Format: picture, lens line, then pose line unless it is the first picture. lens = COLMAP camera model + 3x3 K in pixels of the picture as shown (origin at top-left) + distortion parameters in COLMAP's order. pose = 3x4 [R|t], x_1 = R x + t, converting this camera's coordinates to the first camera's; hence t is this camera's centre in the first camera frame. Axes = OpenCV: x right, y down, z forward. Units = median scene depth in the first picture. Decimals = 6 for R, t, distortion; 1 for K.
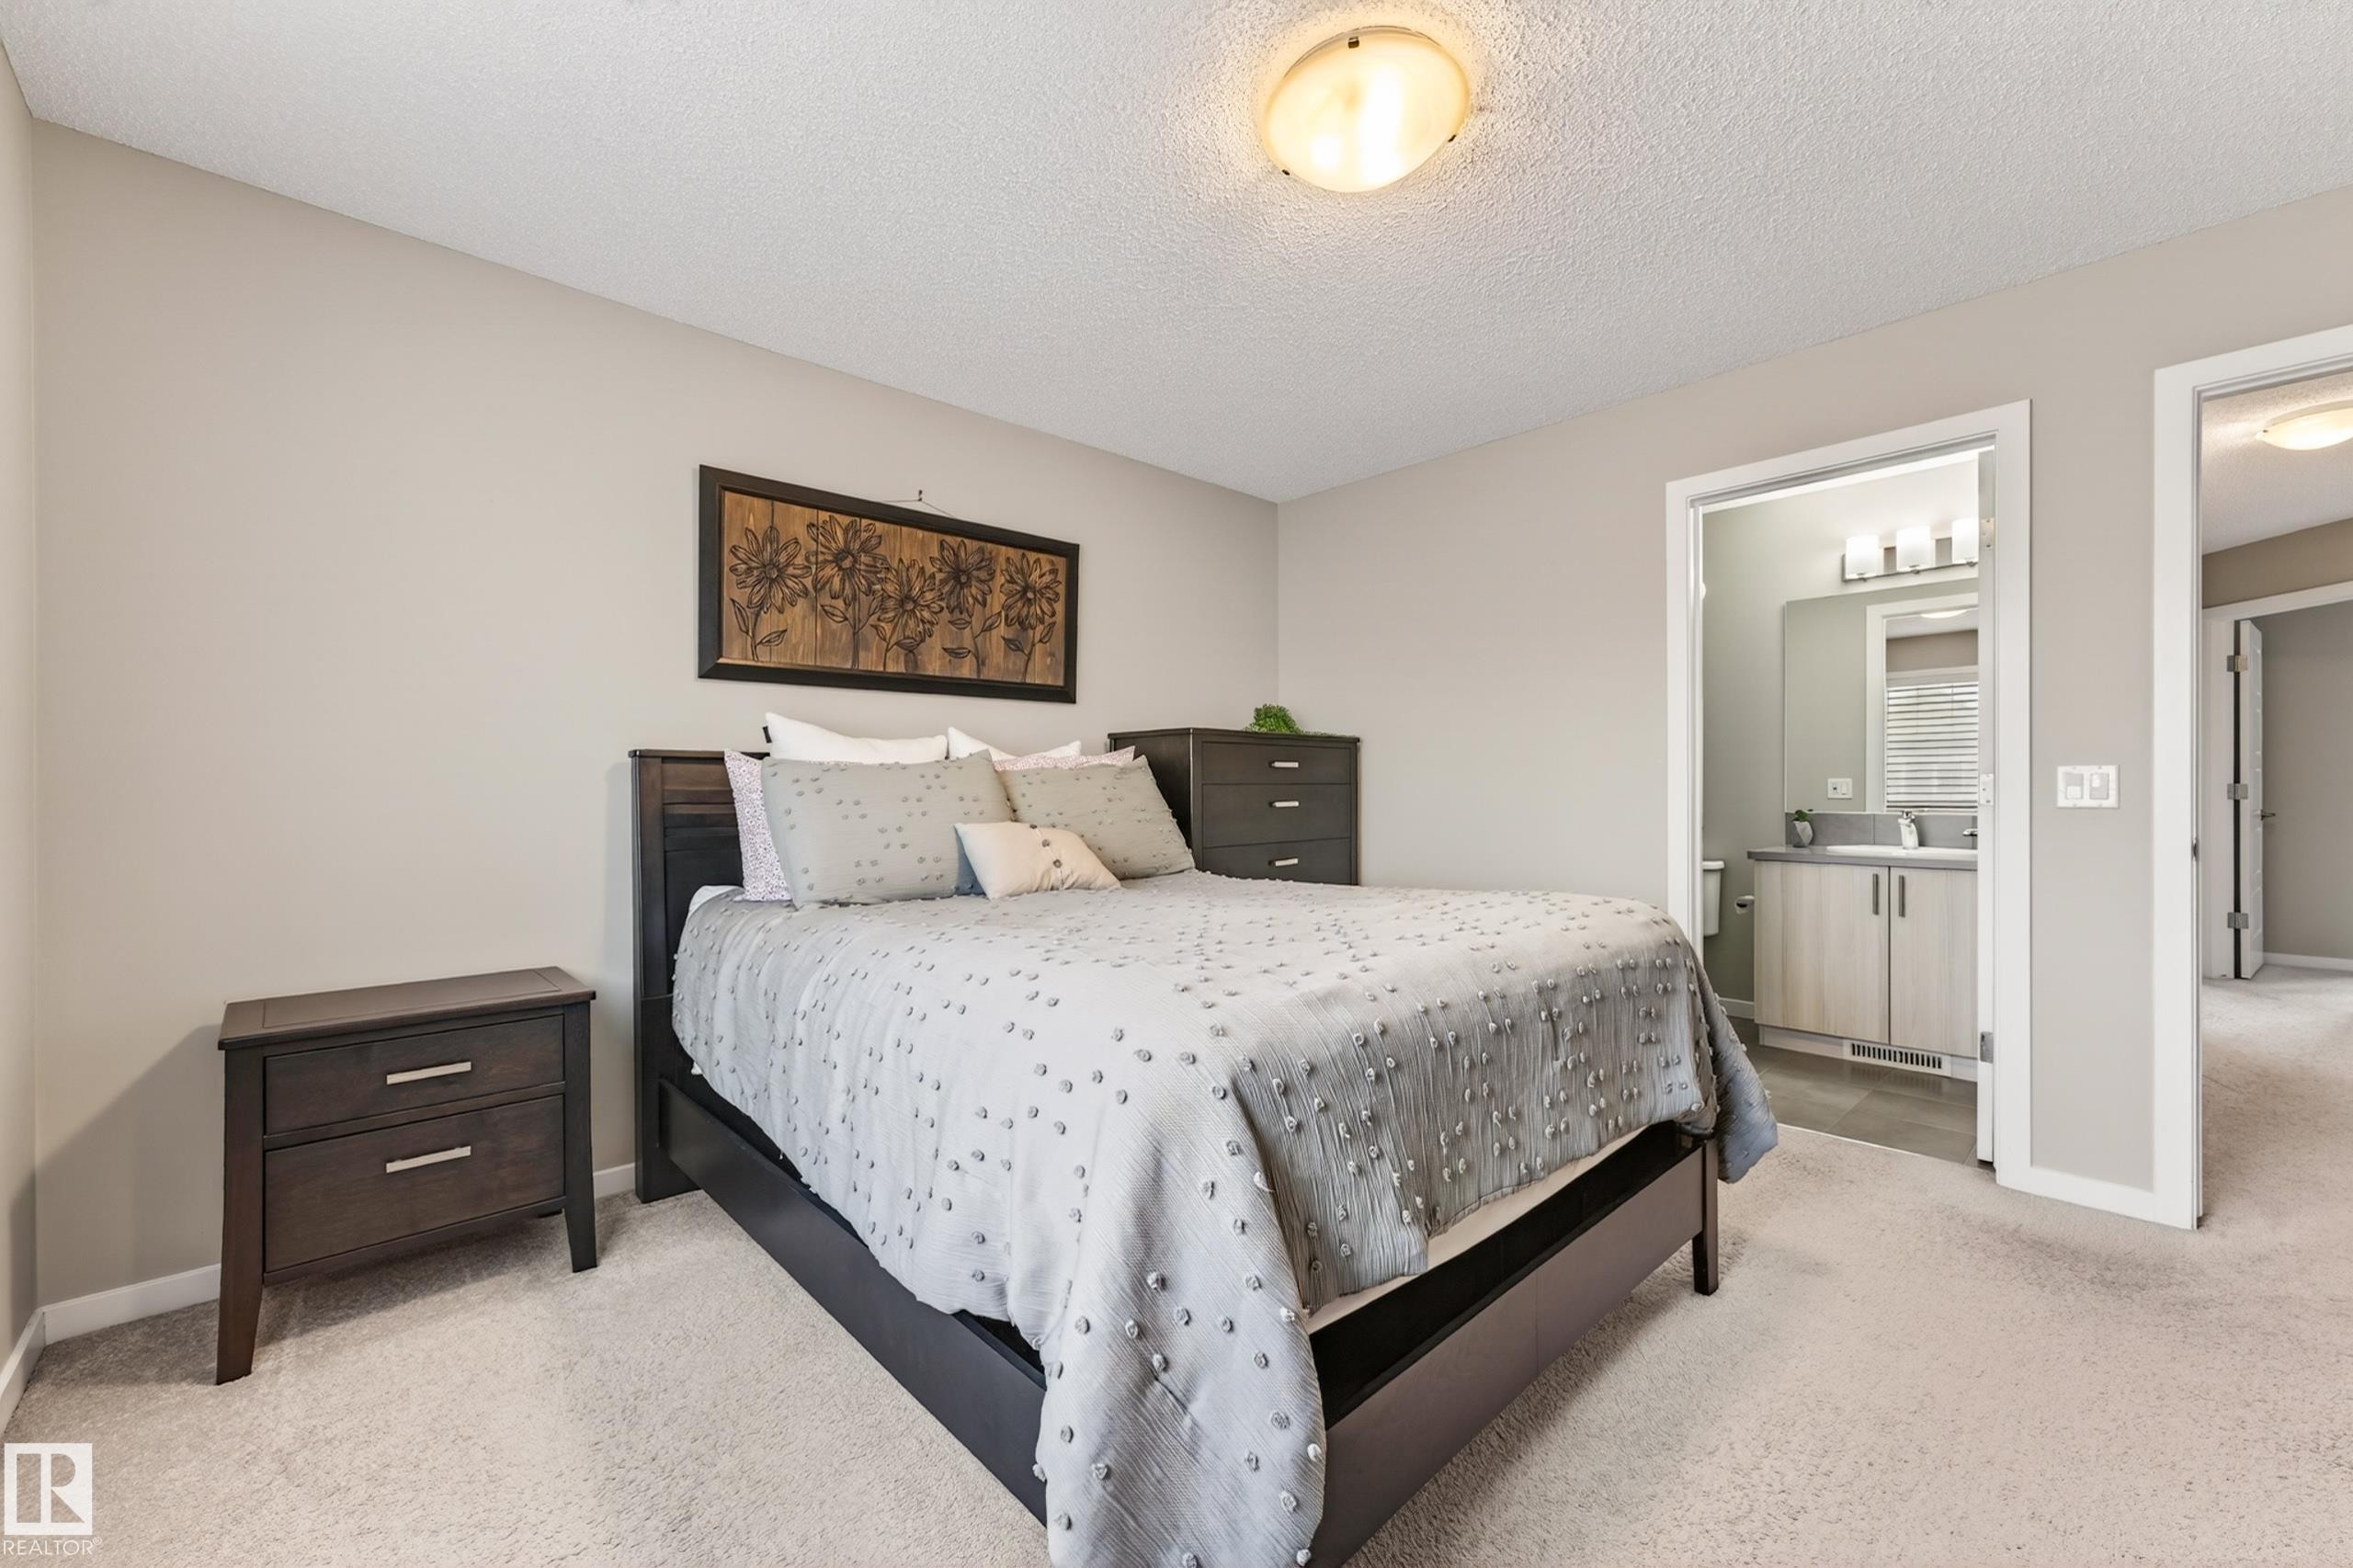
lens RADIAL K [[950.9, 0, 1176.5], [0, 950.9, 784.0], [0, 0, 1]] dist [-0.025963, 0.013444]
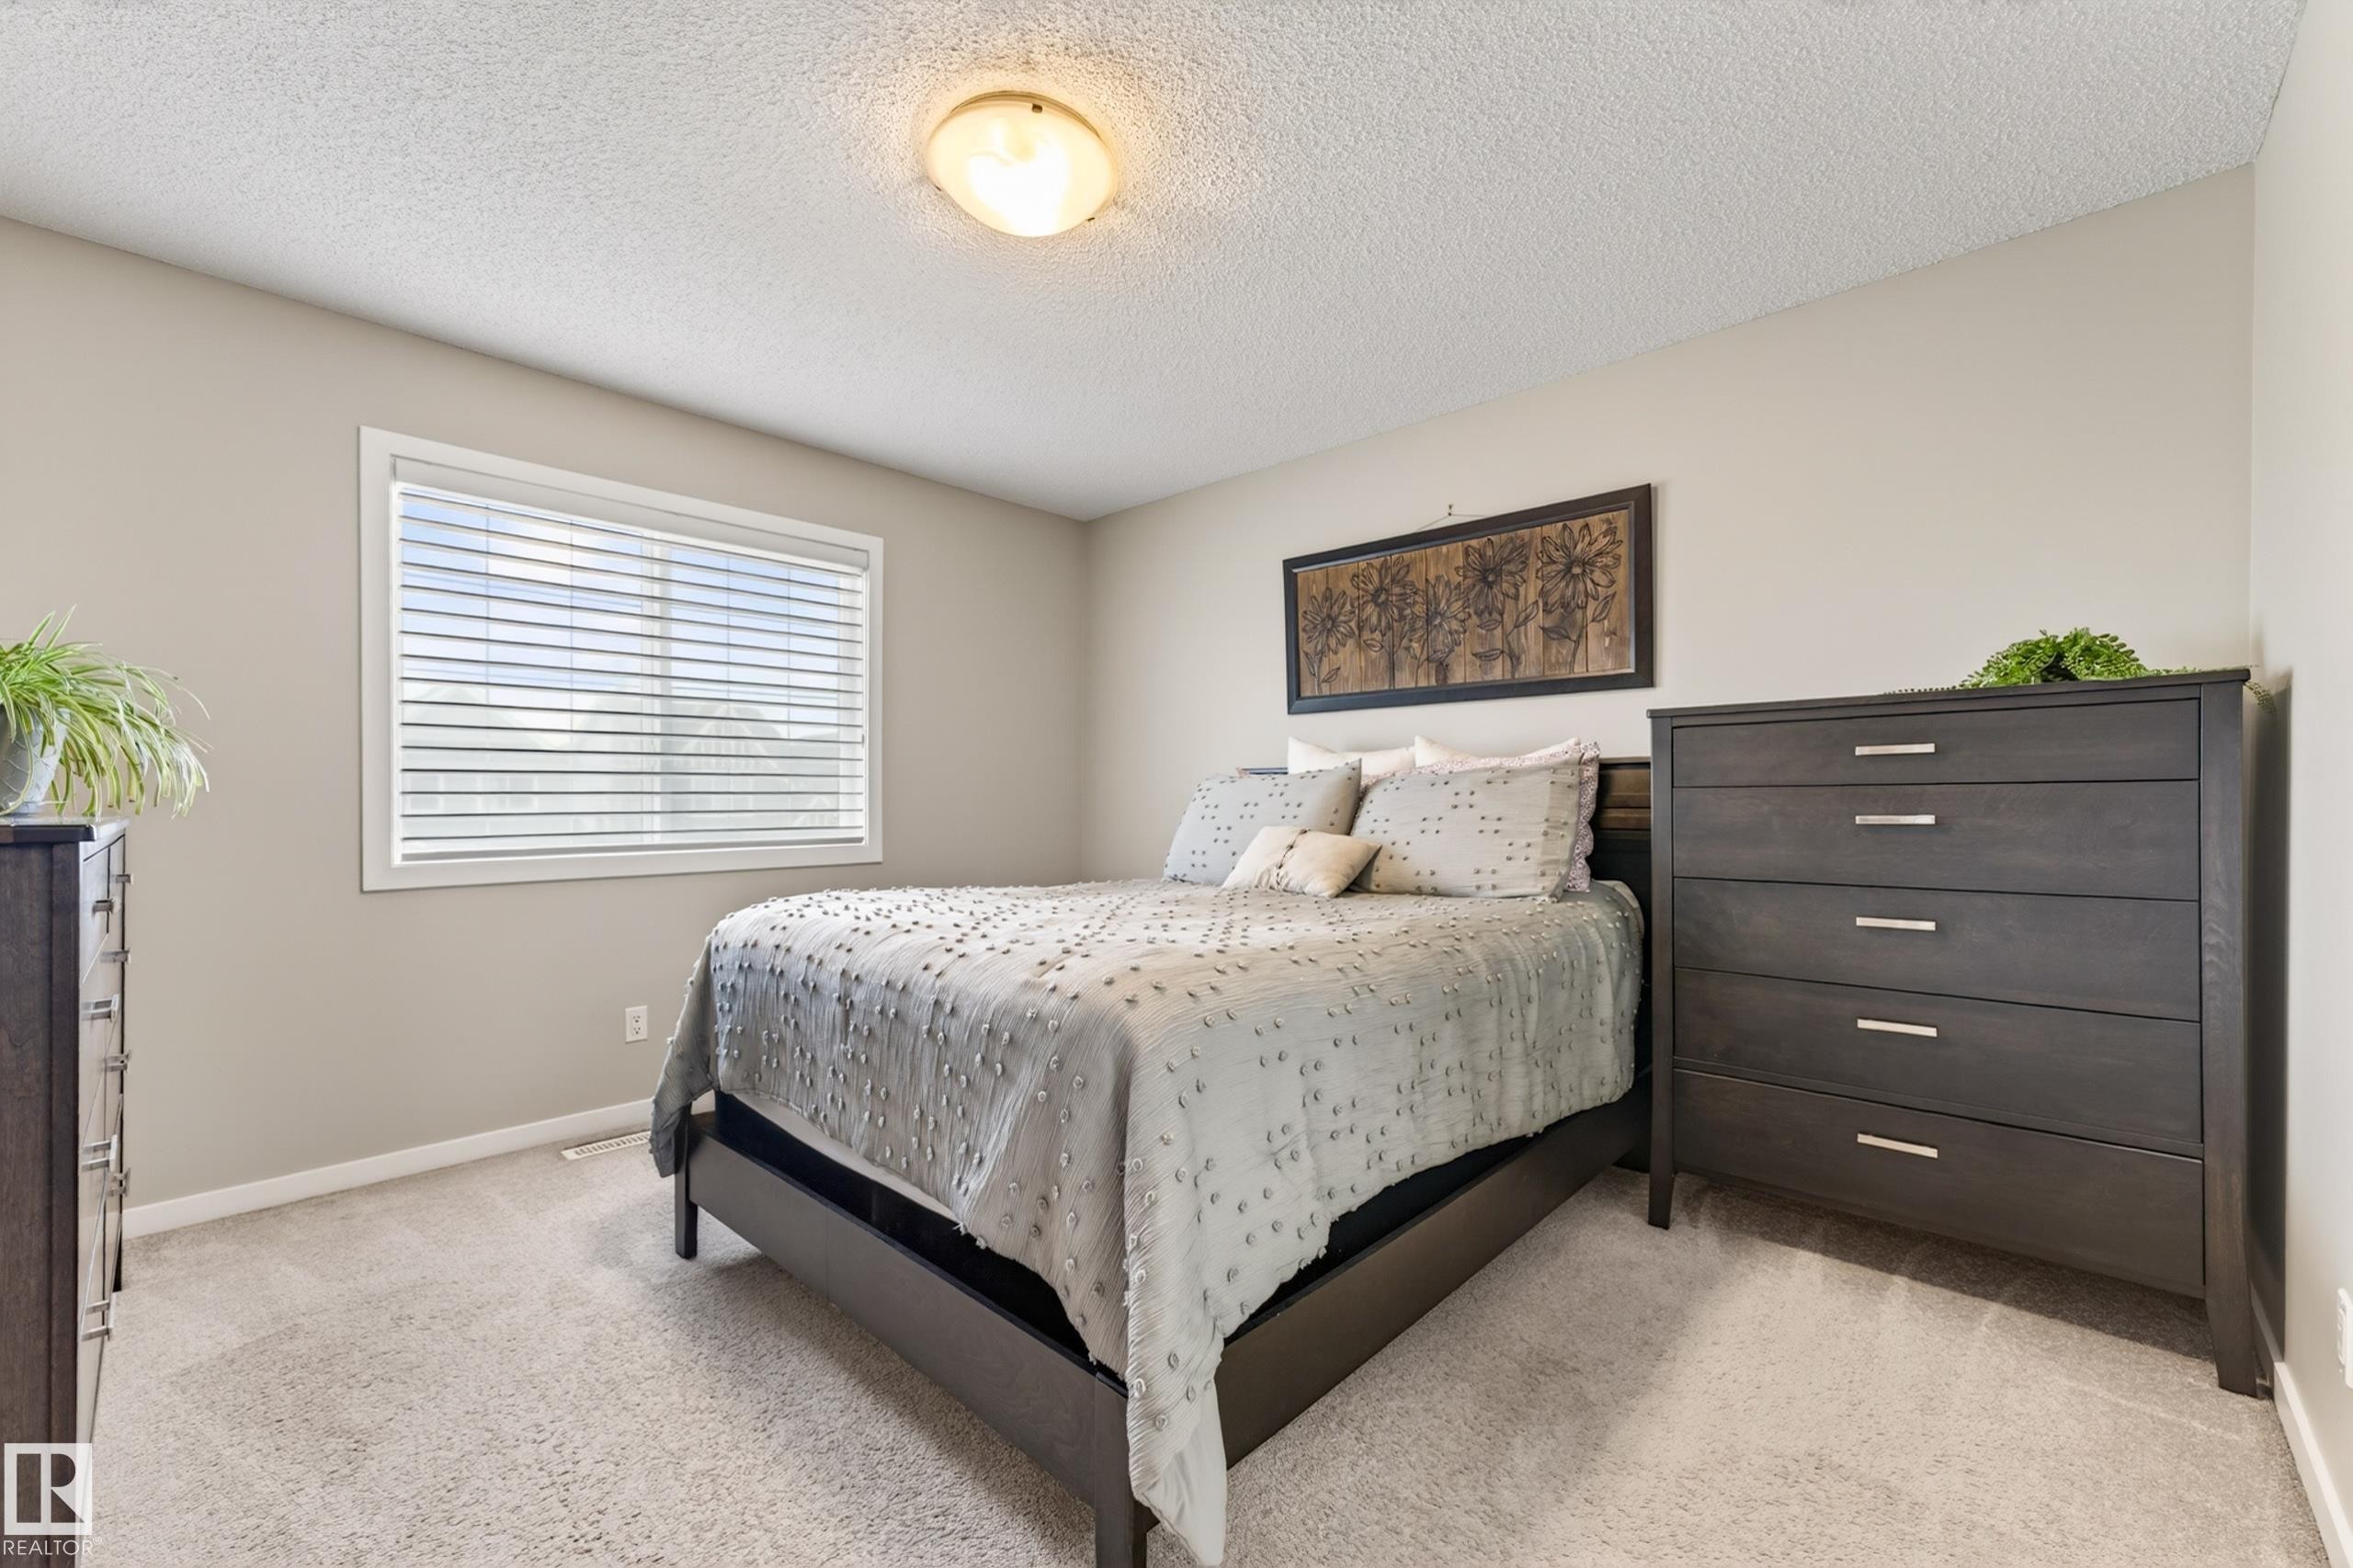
lens RADIAL K [[950.9, 0, 1176.5], [0, 950.9, 784.0], [0, 0, 1]] dist [-0.025963, 0.013444]
pose [[0.064037, -0.008179, -0.997914, 0.733108], [0.001956, 0.999966, -0.008071, -0.000340], [0.997946, -0.001435, 0.064051, 0.639201]]
